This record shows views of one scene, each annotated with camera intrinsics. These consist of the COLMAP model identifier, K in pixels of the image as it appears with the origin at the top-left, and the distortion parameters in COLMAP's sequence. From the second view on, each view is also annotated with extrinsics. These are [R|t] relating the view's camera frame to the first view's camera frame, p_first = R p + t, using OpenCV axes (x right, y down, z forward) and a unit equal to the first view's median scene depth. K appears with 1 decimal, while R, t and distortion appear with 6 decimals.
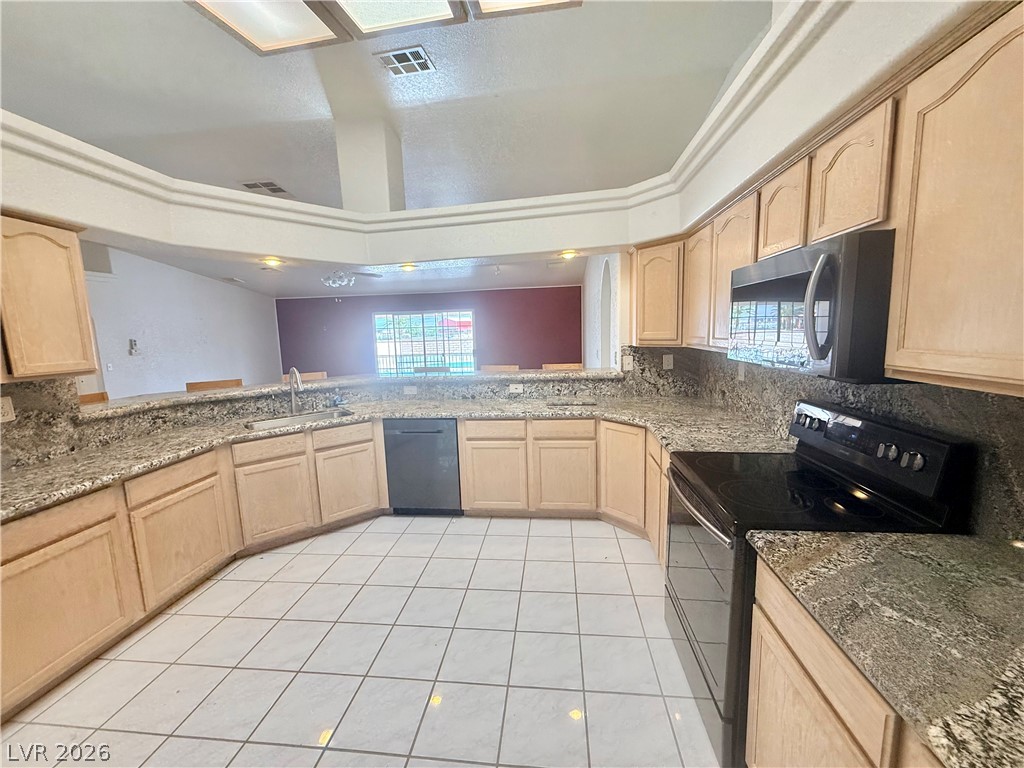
lens RADIAL K [[409.7, 0, 509.8], [0, 409.7, 384.6], [0, 0, 1]] dist [-0.001321, 0.000330]
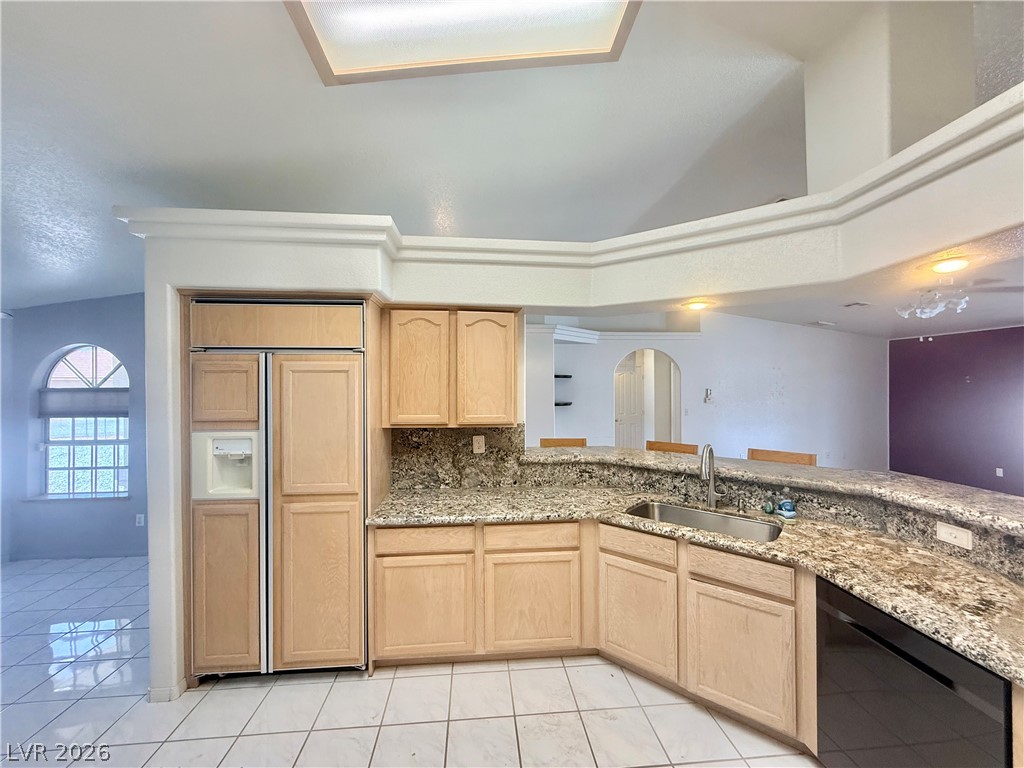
lens RADIAL K [[409.7, 0, 511.0], [0, 409.7, 385.7], [0, 0, 1]] dist [-0.001321, 0.000330]
pose [[0.197330, 0.028869, -0.979912, 0.130037], [-0.131776, 0.991276, 0.002667, -0.119228], [0.971440, 0.128603, 0.199413, 0.598569]]
